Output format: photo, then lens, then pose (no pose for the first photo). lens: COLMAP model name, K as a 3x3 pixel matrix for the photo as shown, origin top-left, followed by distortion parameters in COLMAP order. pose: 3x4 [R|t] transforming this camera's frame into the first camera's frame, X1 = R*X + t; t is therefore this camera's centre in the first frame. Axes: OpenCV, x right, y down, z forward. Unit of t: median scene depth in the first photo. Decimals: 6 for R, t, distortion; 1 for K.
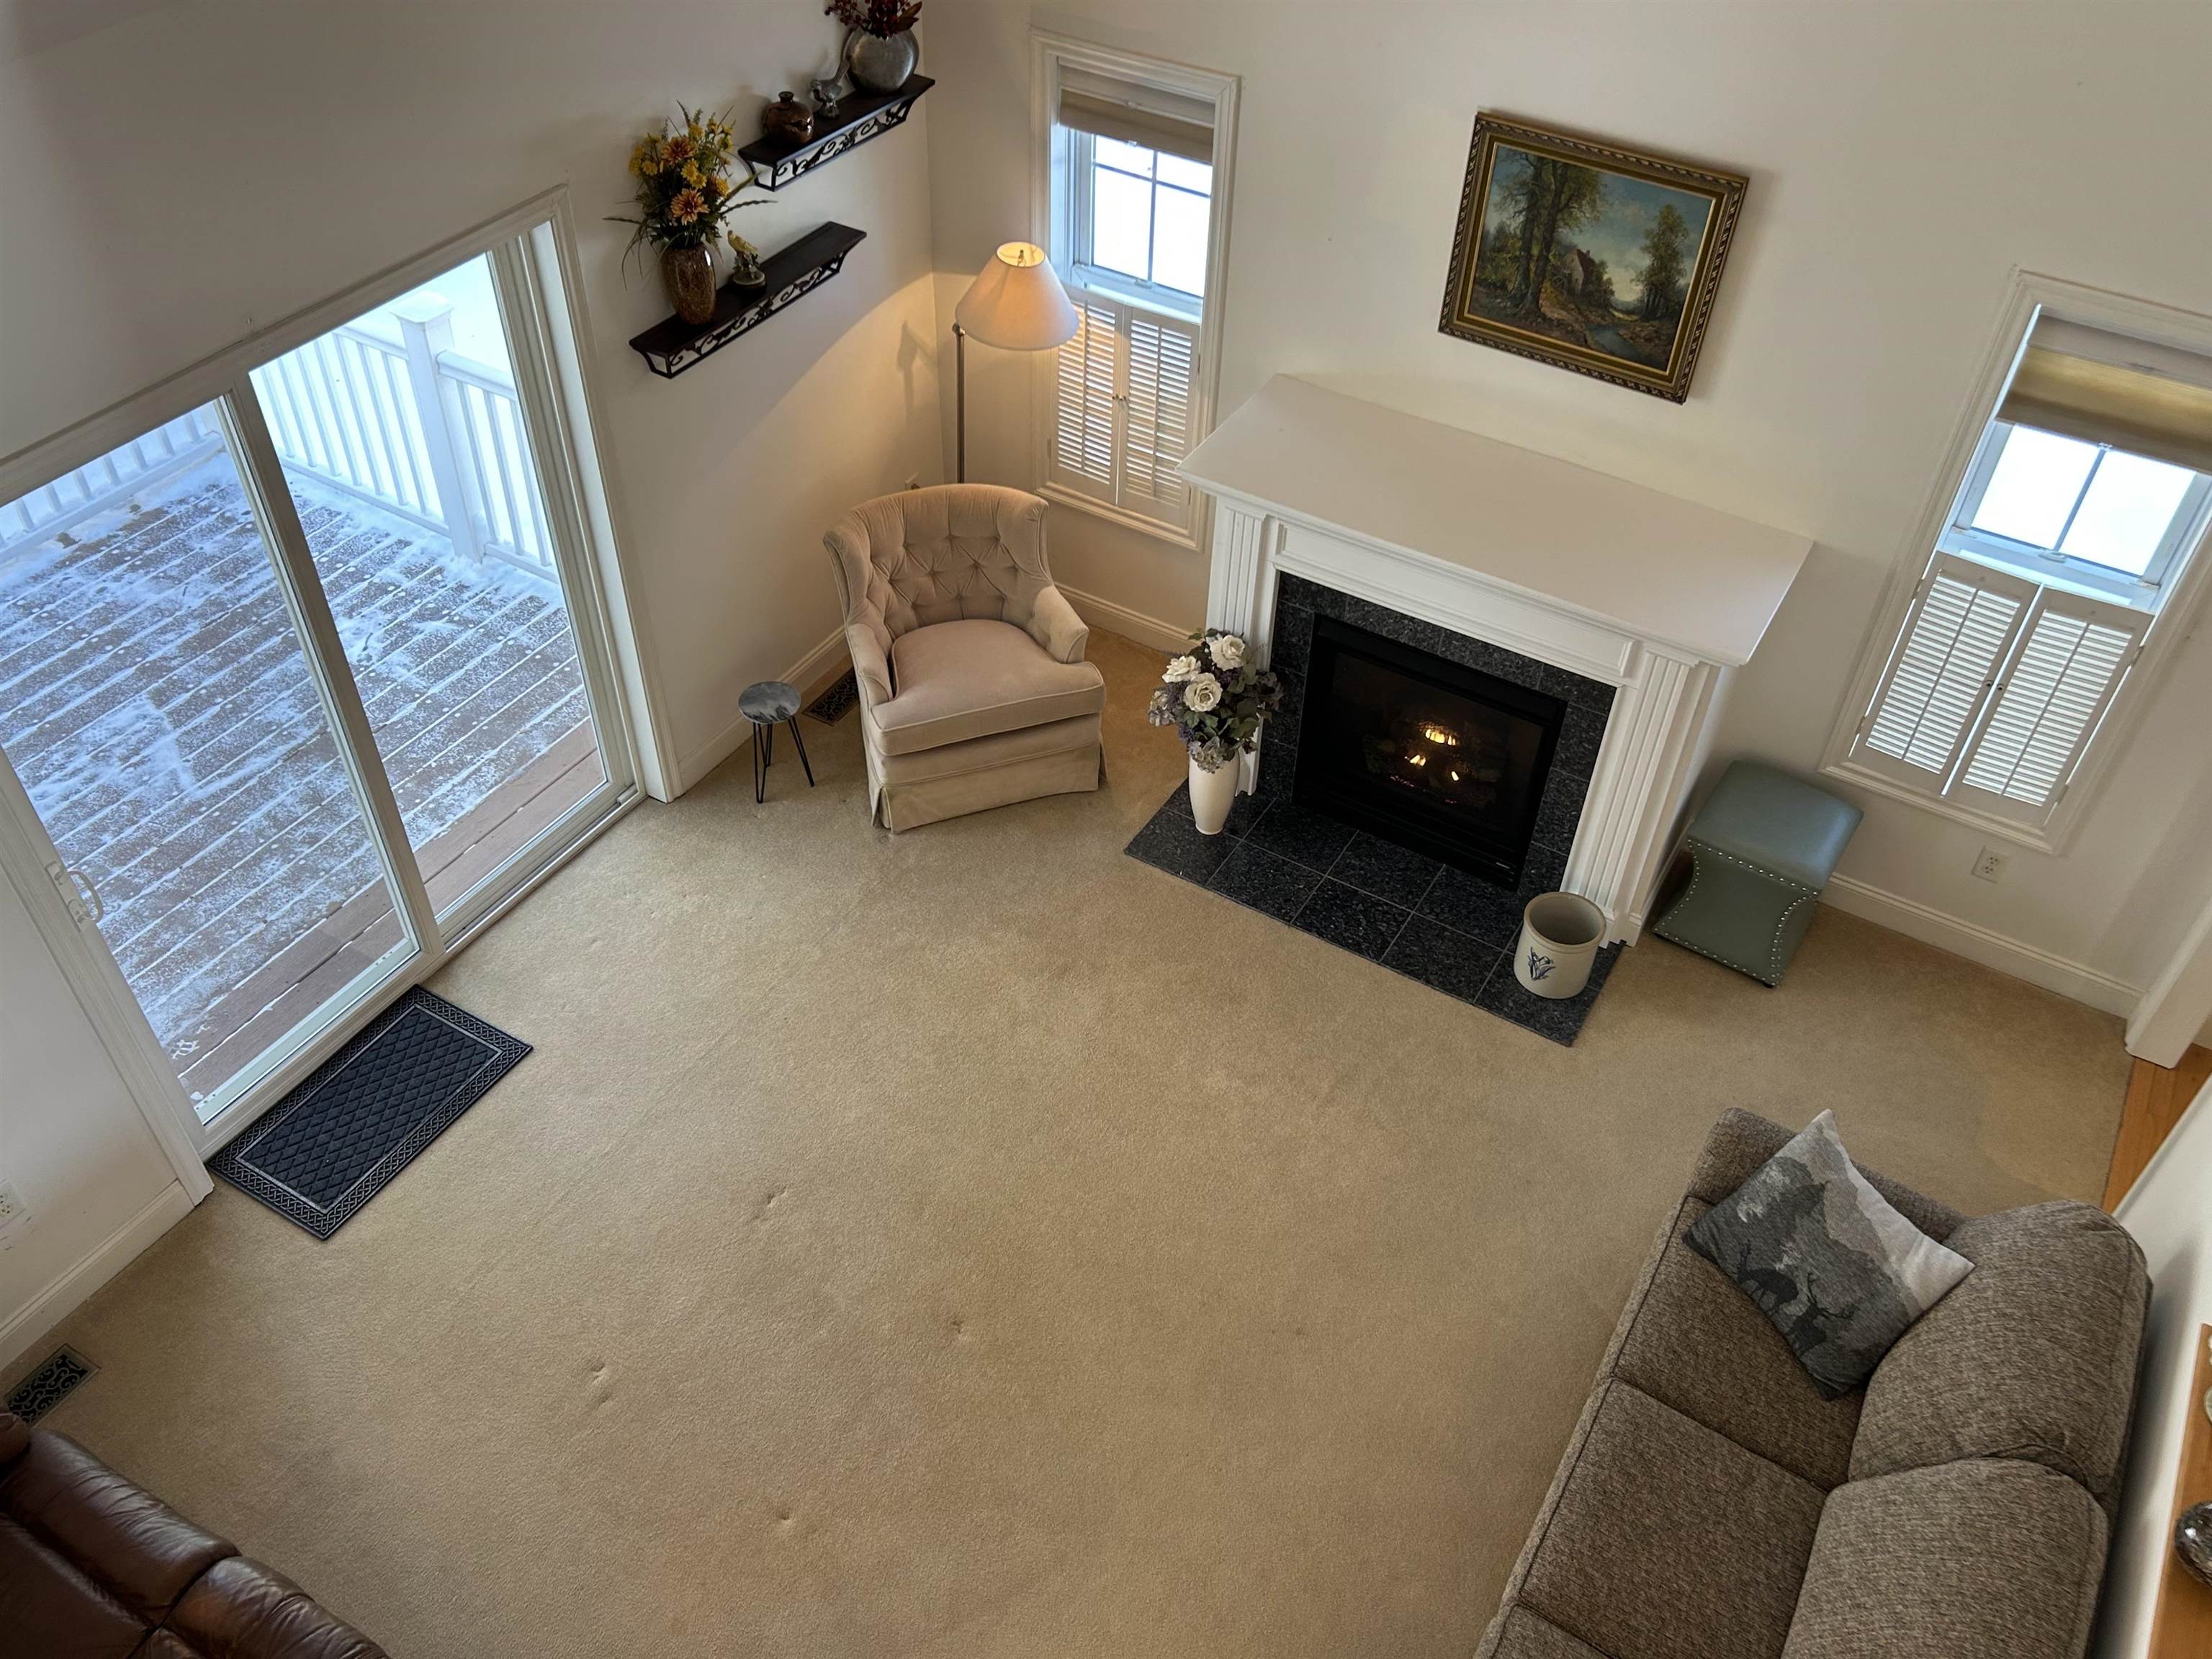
lens RADIAL K [[1769.8, 0, 1125.2], [0, 1769.8, 837.3], [0, 0, 1]] dist [0.020264, -0.000064]
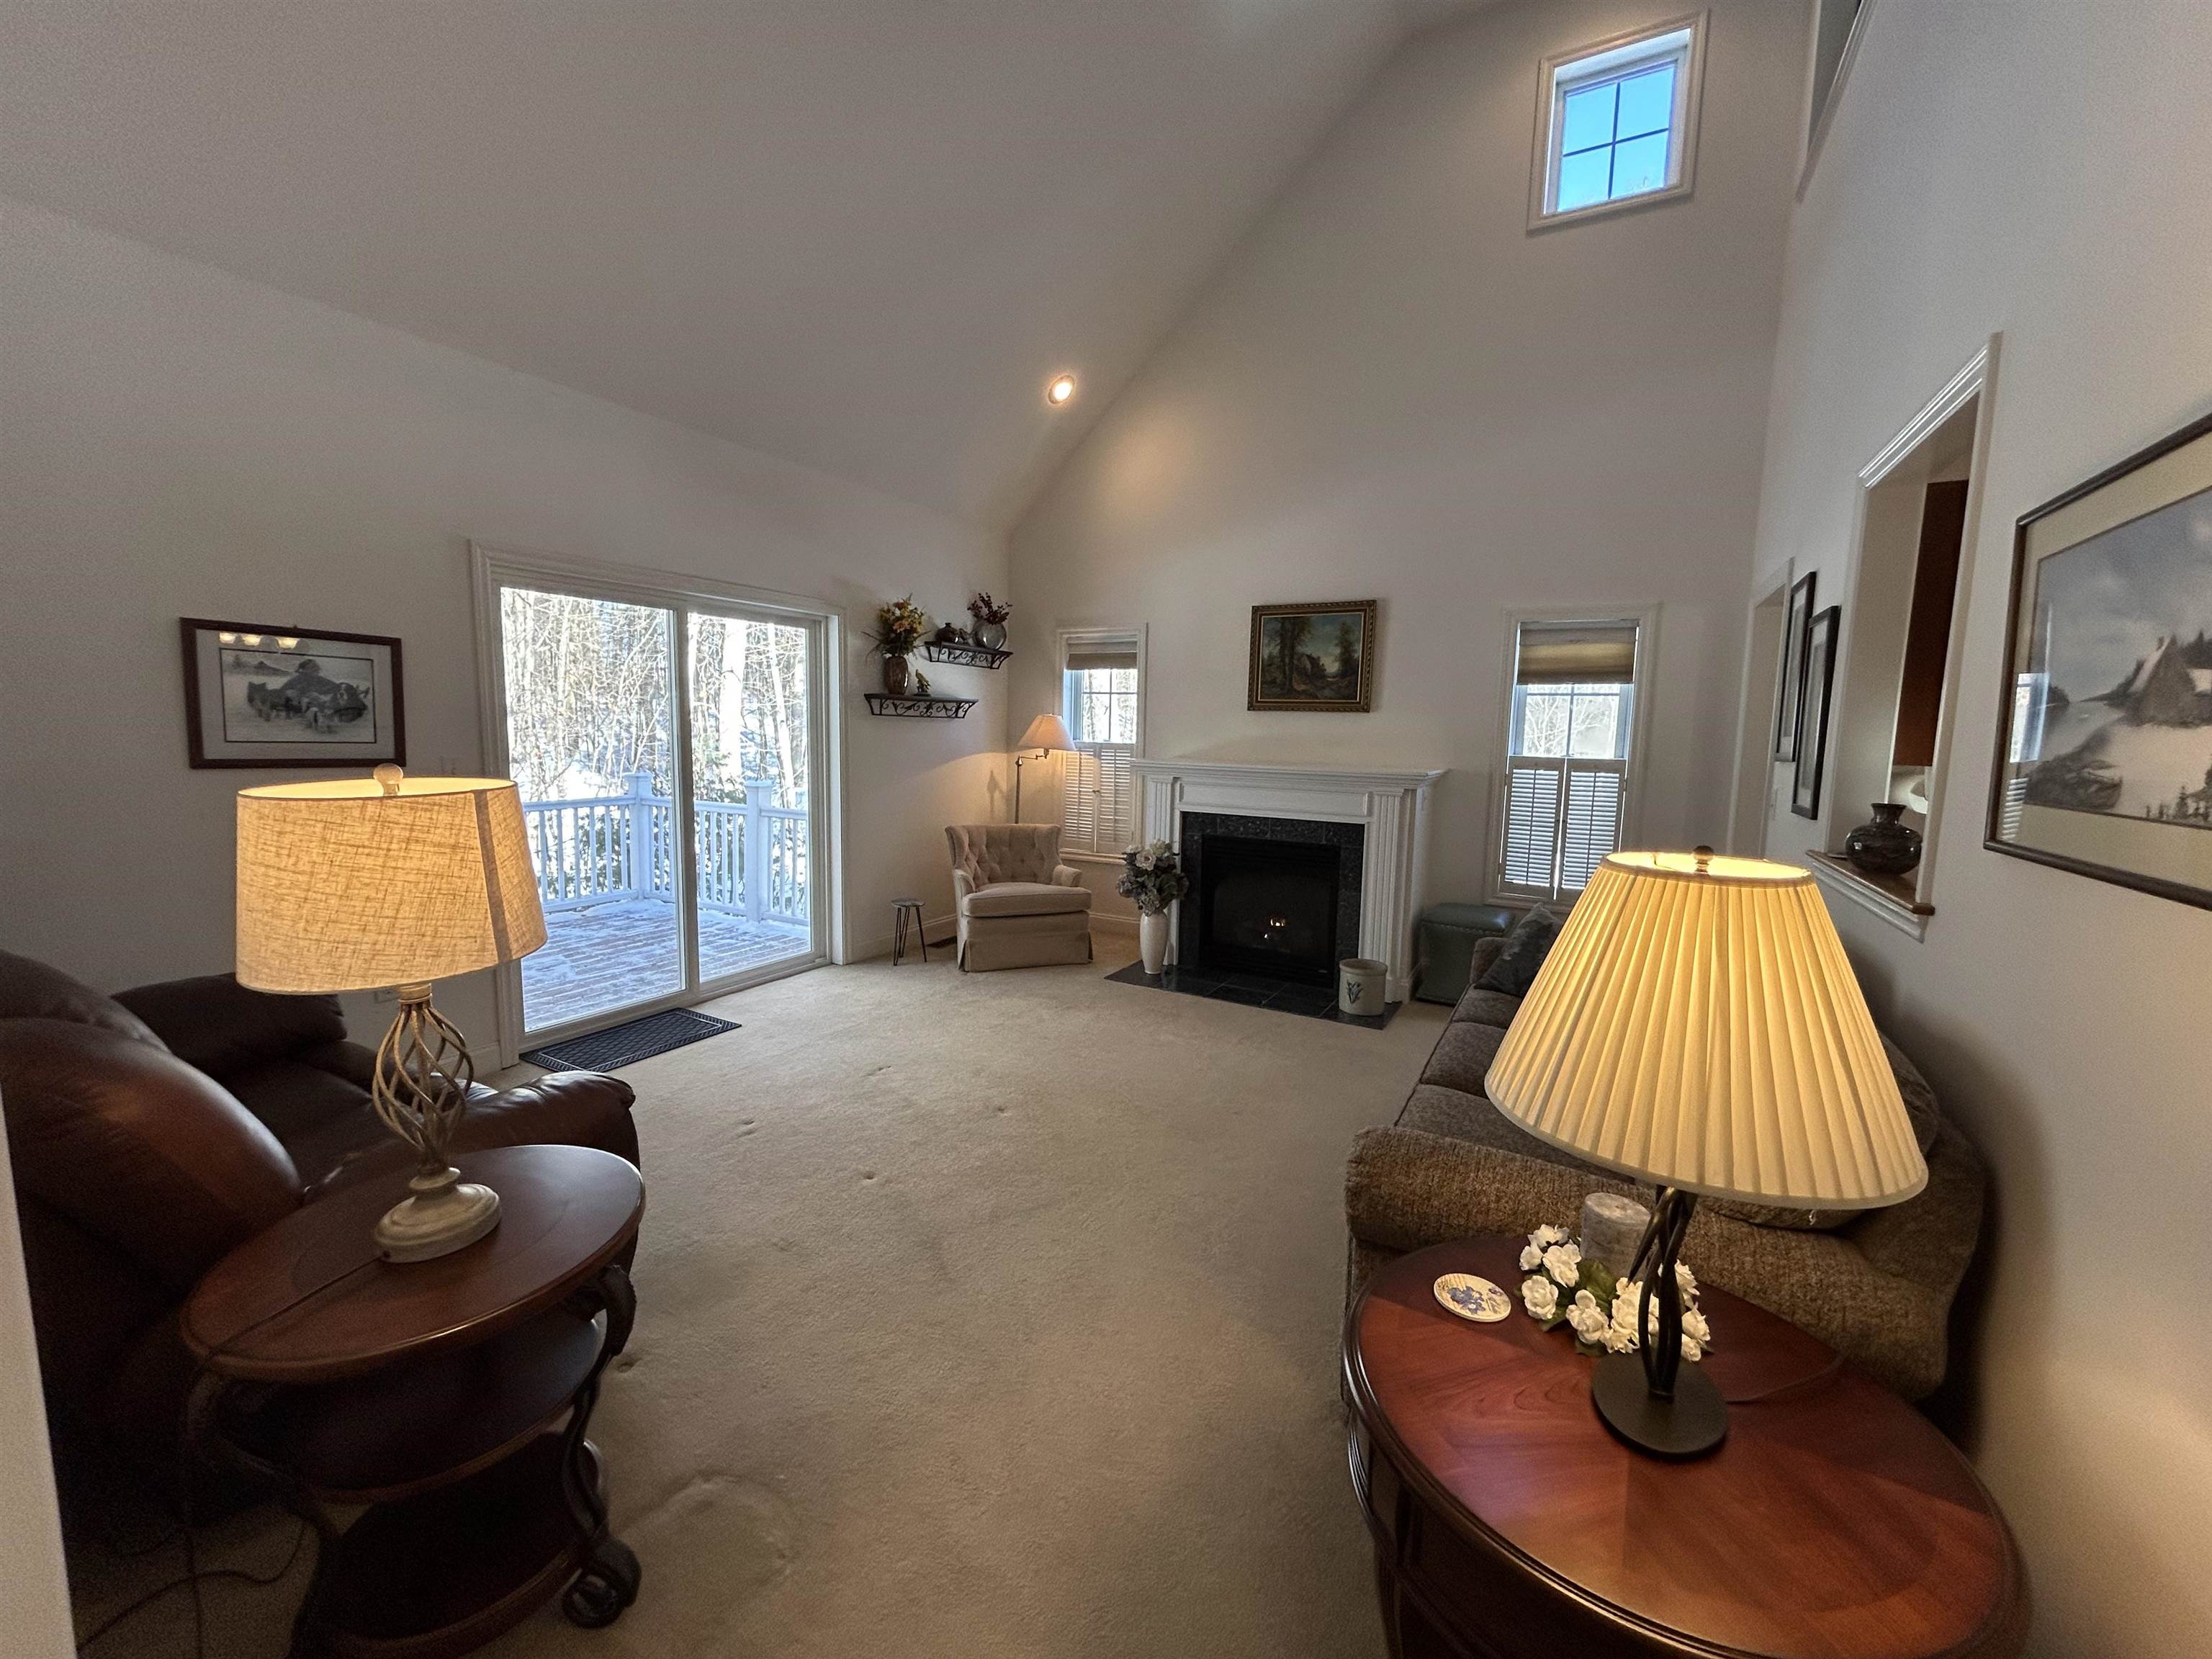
lens RADIAL K [[890.3, 0, 1106.0], [0, 890.3, 829.5], [0, 0, 1]] dist [-0.001223, -0.000506]
pose [[0.999569, -0.013326, 0.026148, -0.022802], [0.026379, 0.798433, -0.601506, 0.482708], [-0.012862, 0.601936, 0.798441, 0.250981]]
